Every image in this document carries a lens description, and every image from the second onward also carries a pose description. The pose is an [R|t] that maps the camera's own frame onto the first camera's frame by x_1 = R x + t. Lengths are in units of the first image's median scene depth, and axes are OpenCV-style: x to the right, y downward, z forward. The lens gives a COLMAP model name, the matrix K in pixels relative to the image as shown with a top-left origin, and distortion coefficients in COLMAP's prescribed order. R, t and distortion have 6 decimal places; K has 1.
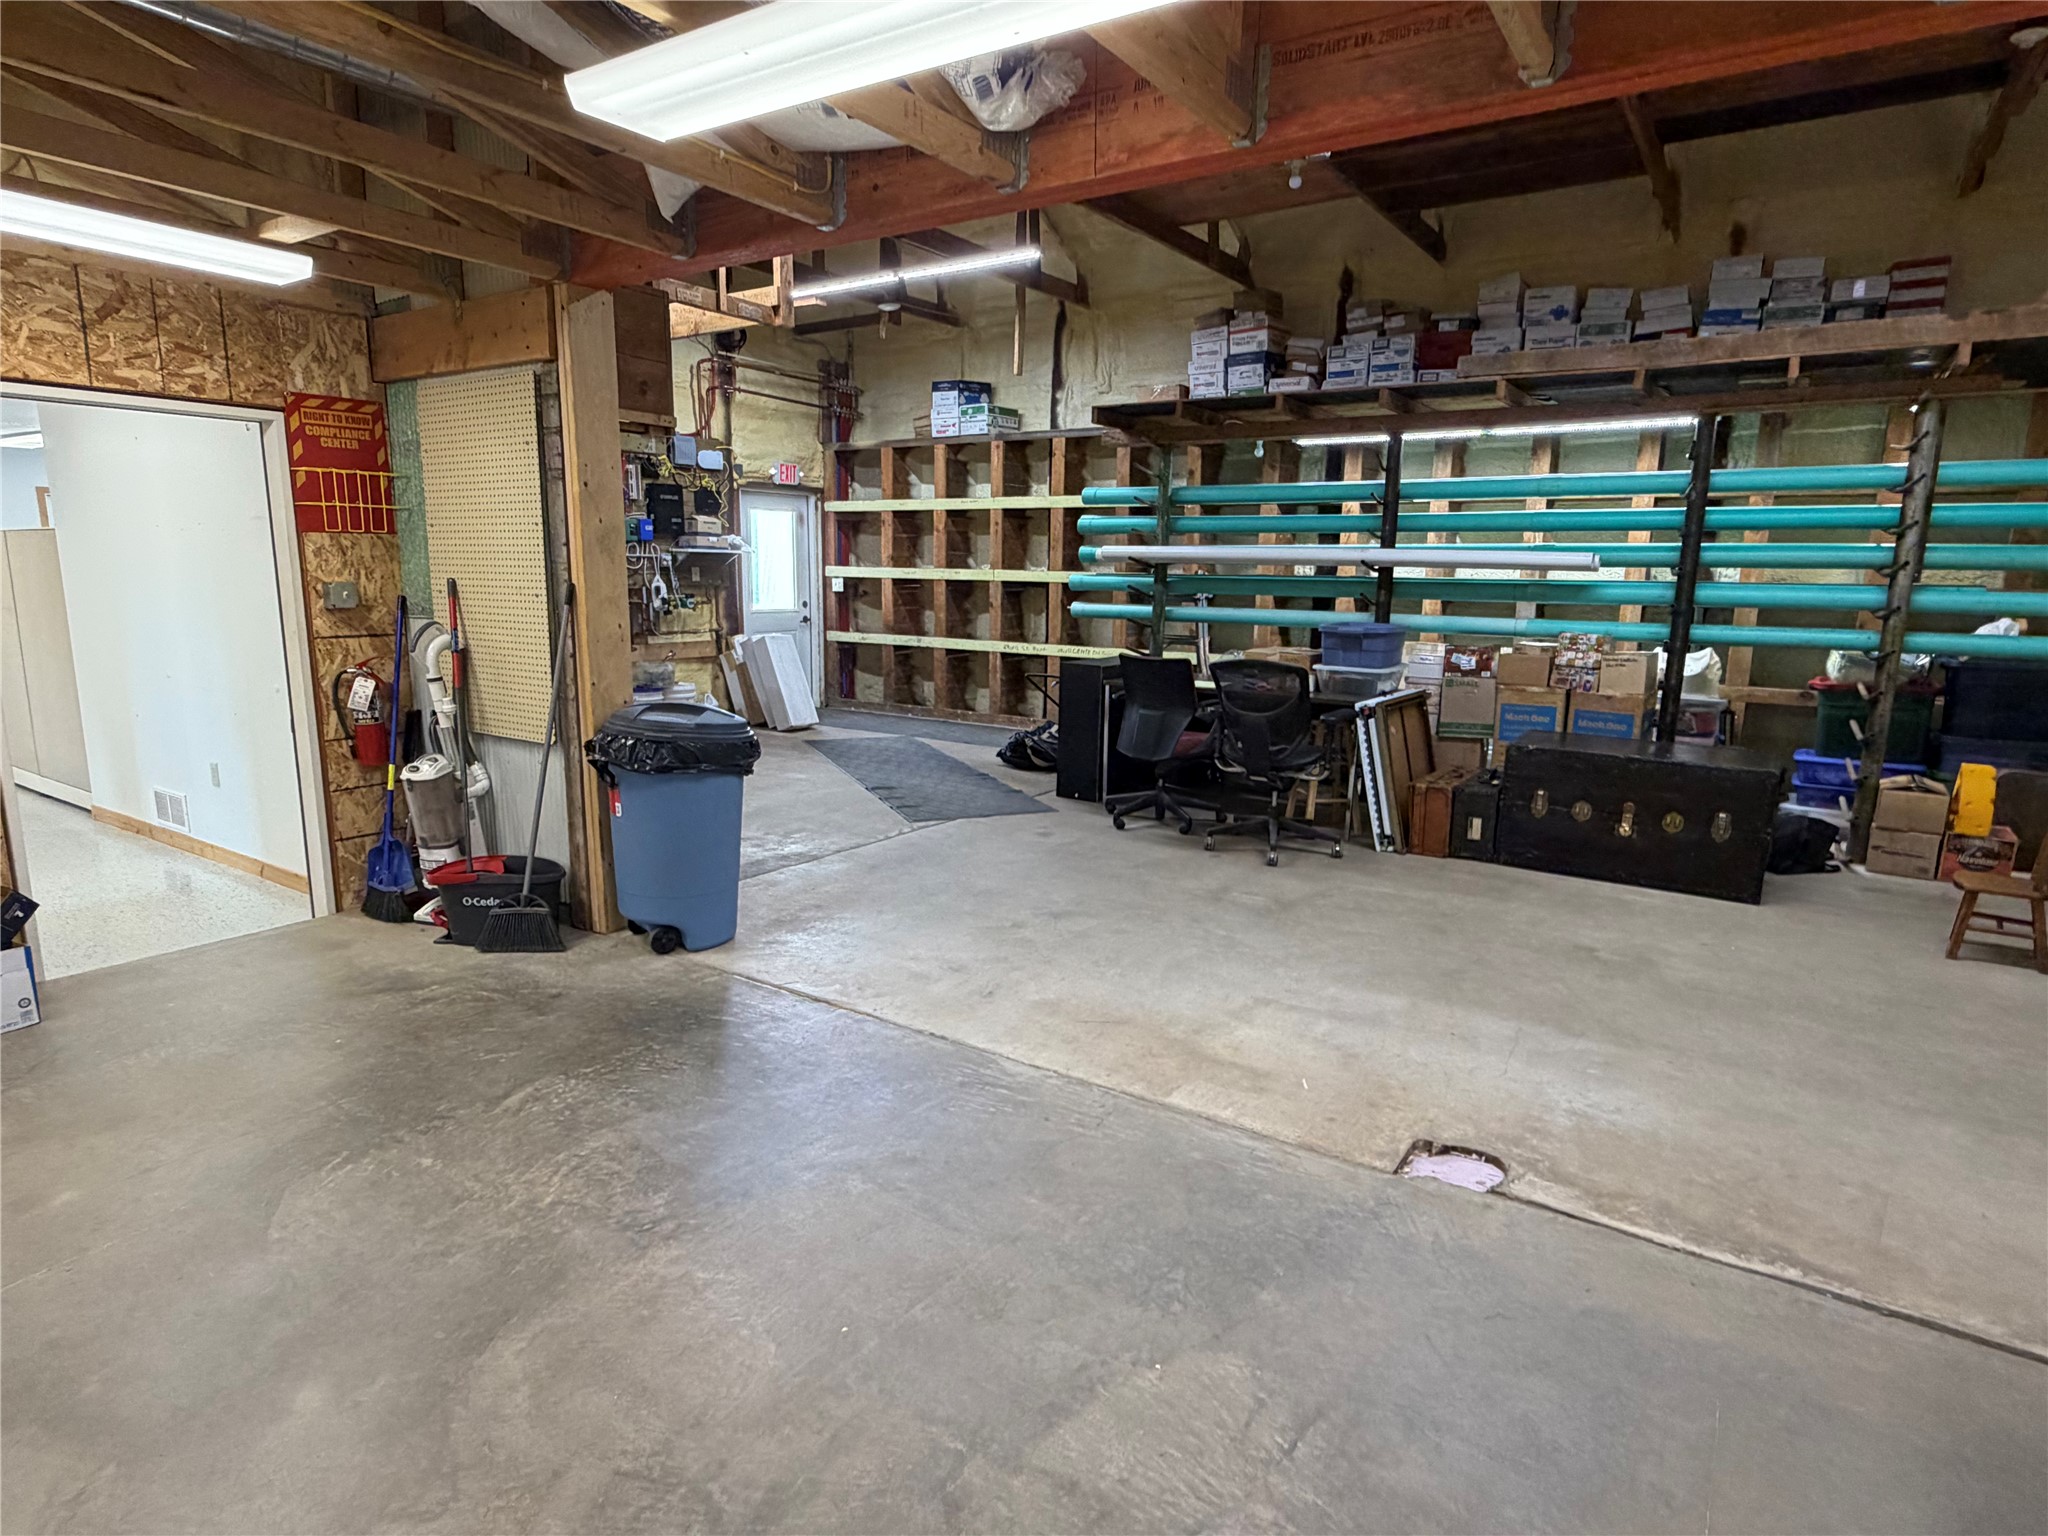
lens RADIAL K [[1119.7, 0, 1029.2], [0, 1119.7, 779.5], [0, 0, 1]] dist [0.001476, -0.000869]
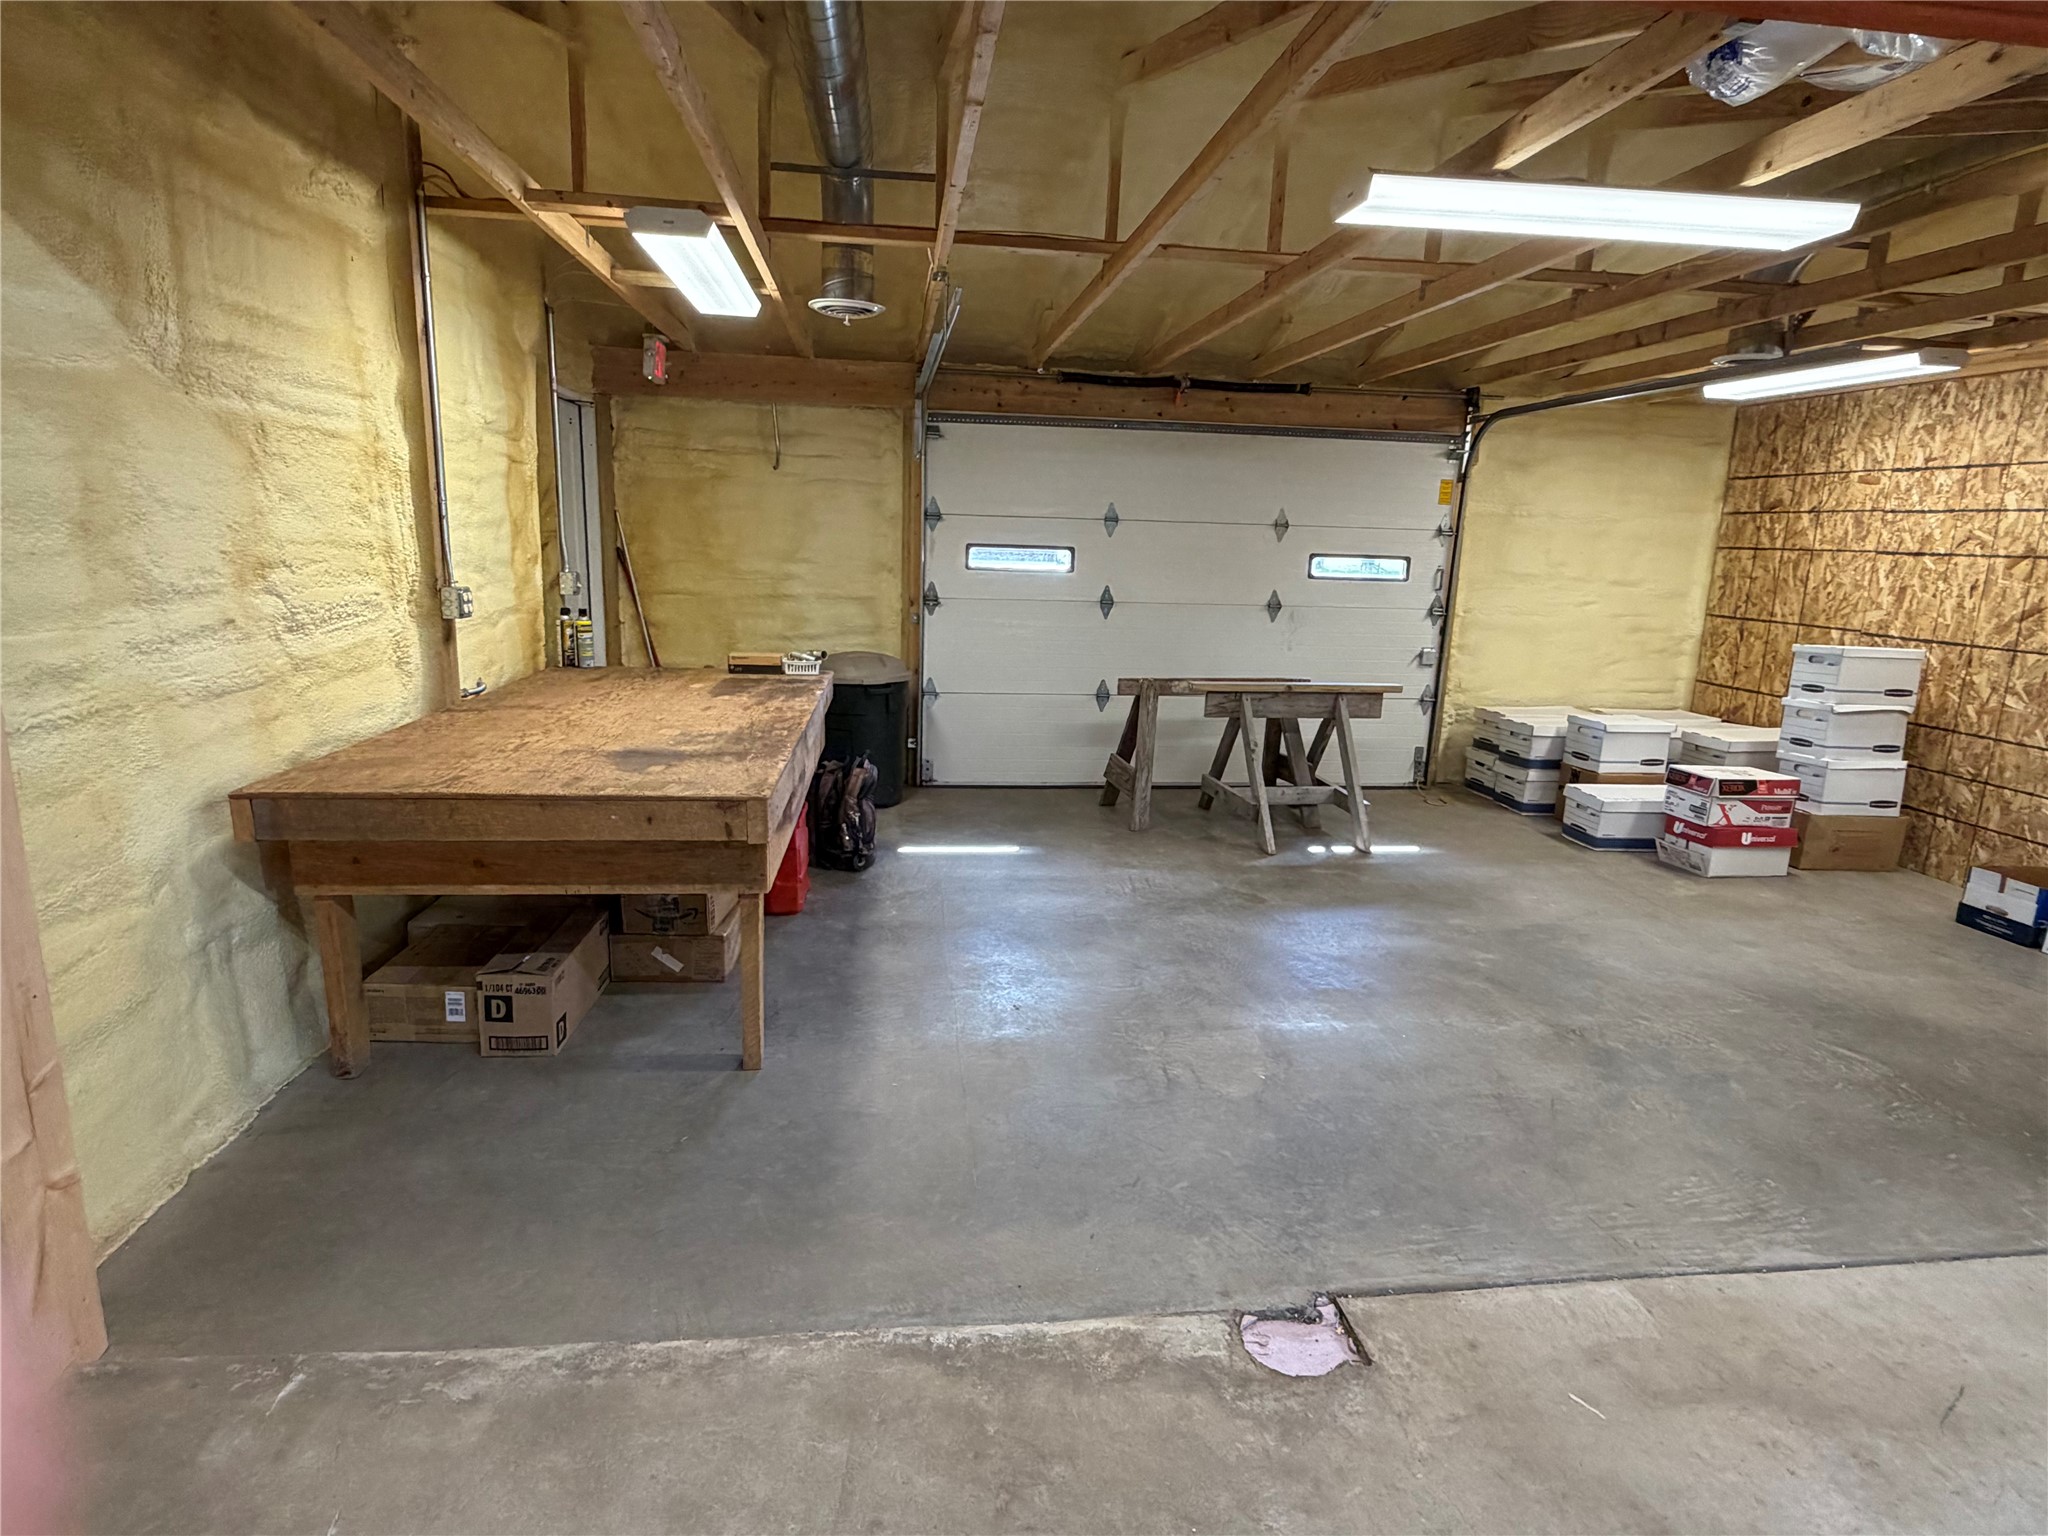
lens RADIAL K [[1119.7, 0, 1018.4], [0, 1119.7, 781.6], [0, 0, 1]] dist [0.001476, -0.000869]
pose [[-0.762122, 0.101379, -0.639447, 0.444919], [-0.167677, 0.923059, 0.346188, -0.113385], [0.625344, 0.371058, -0.686485, 0.570187]]
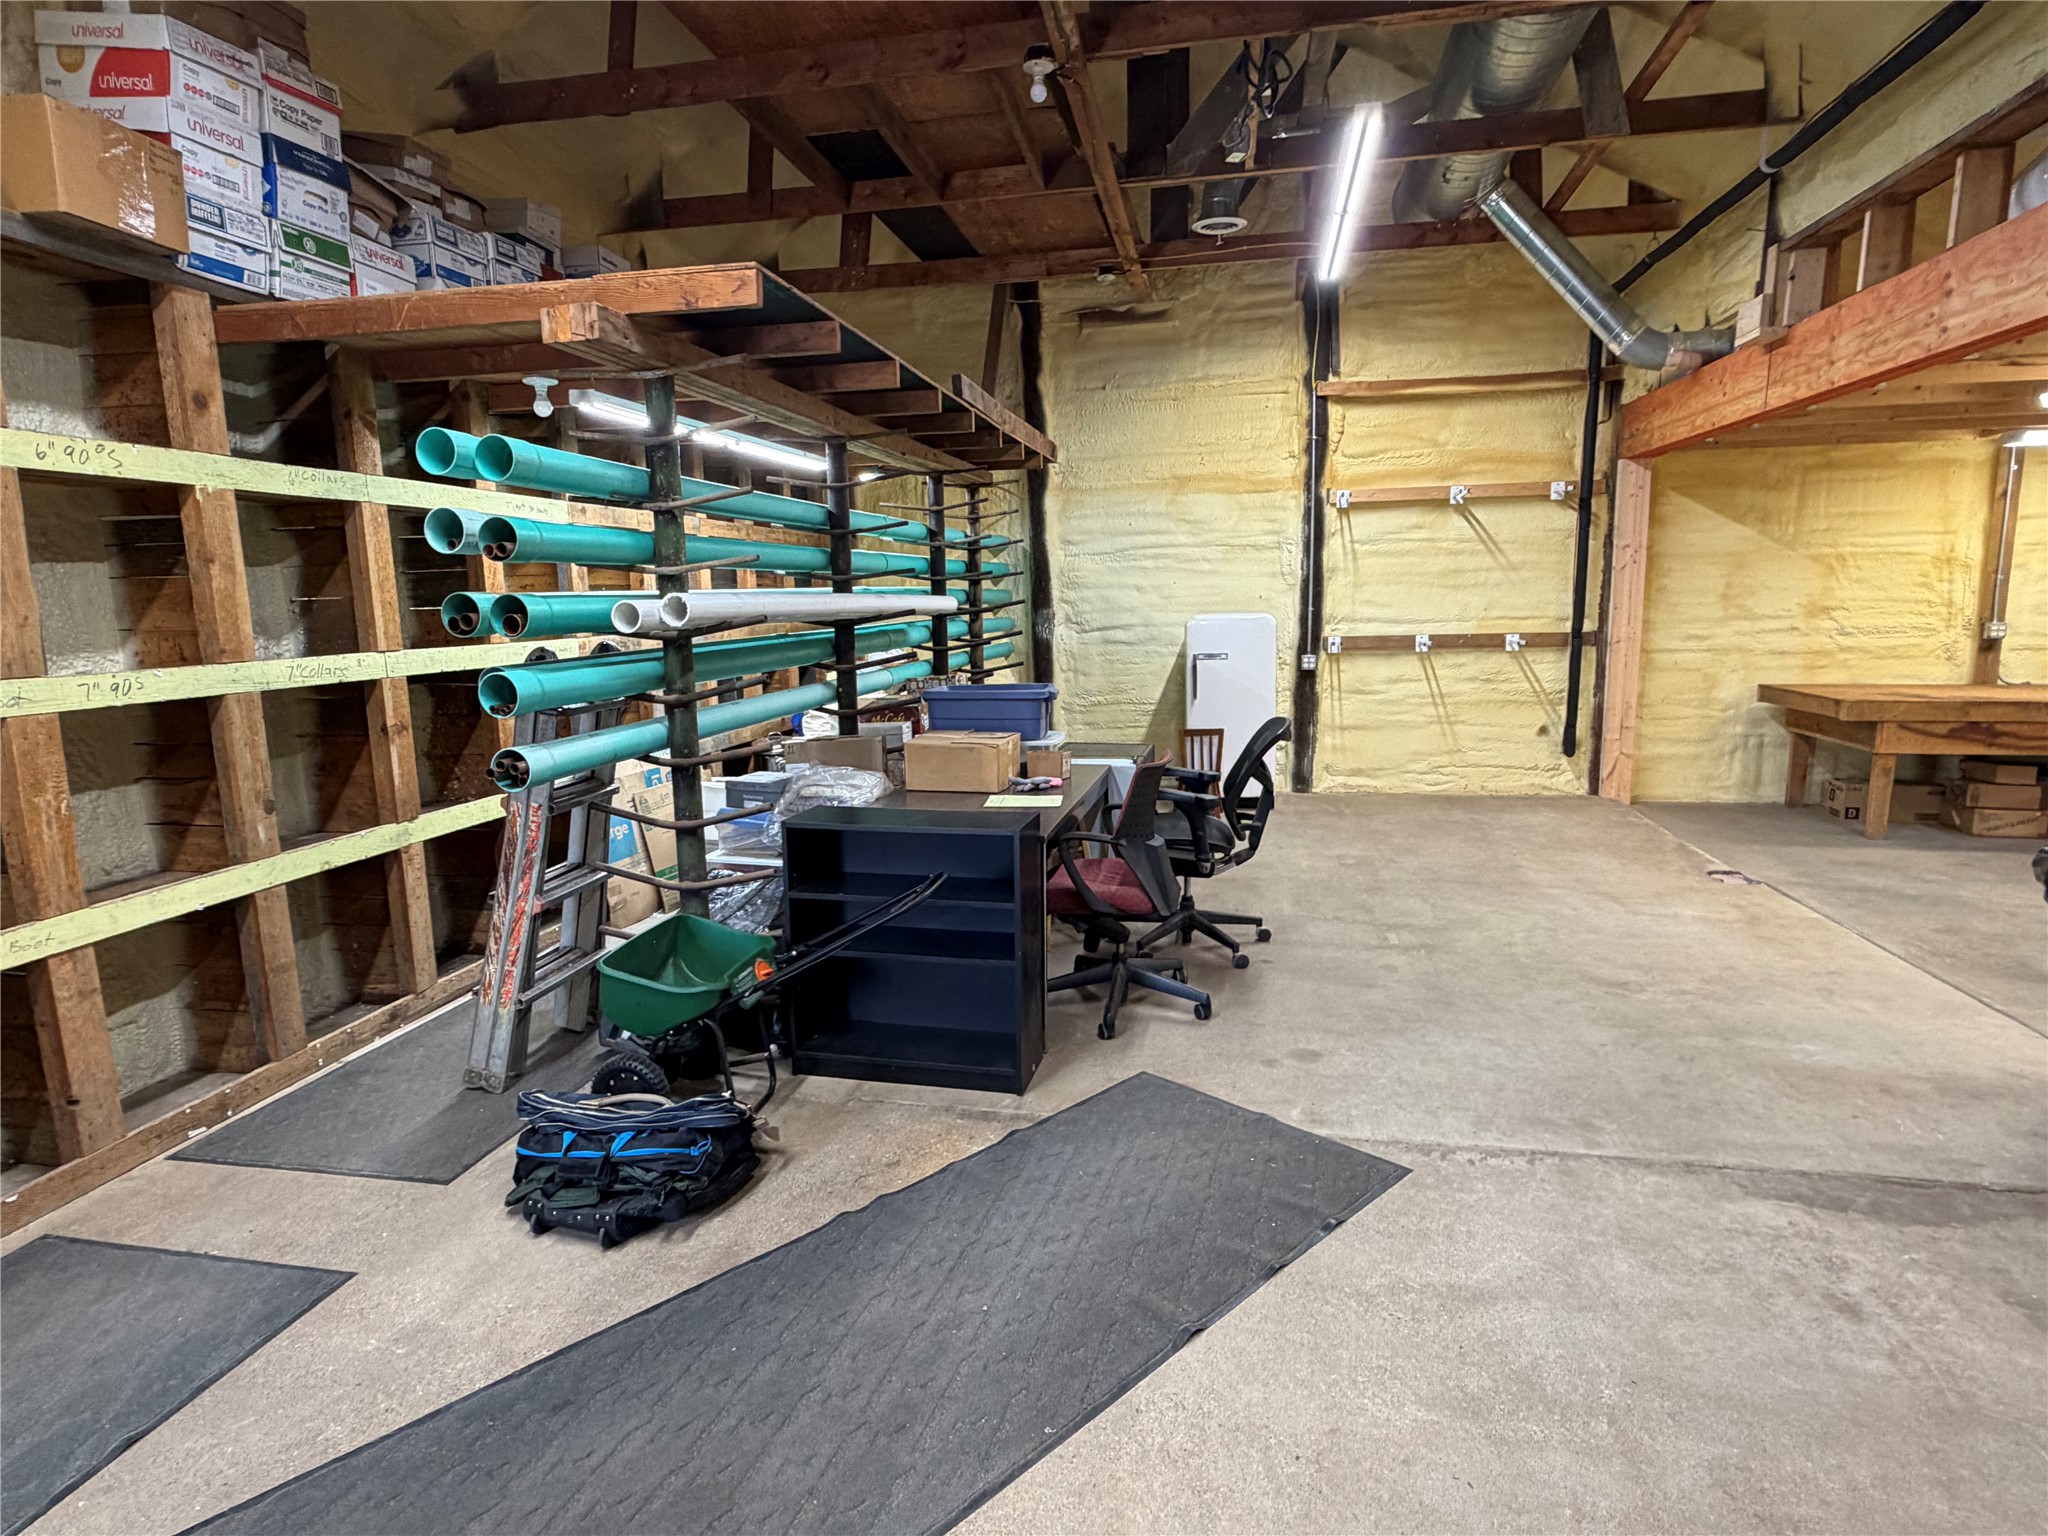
lens RADIAL K [[1119.7, 0, 1017.6], [0, 1119.7, 774.4], [0, 0, 1]] dist [0.001476, -0.000869]
pose [[-0.374637, -0.156014, 0.913951, -0.465230], [0.187978, 0.952488, 0.239646, -0.276040], [-0.907916, 0.261583, -0.327510, 1.298810]]
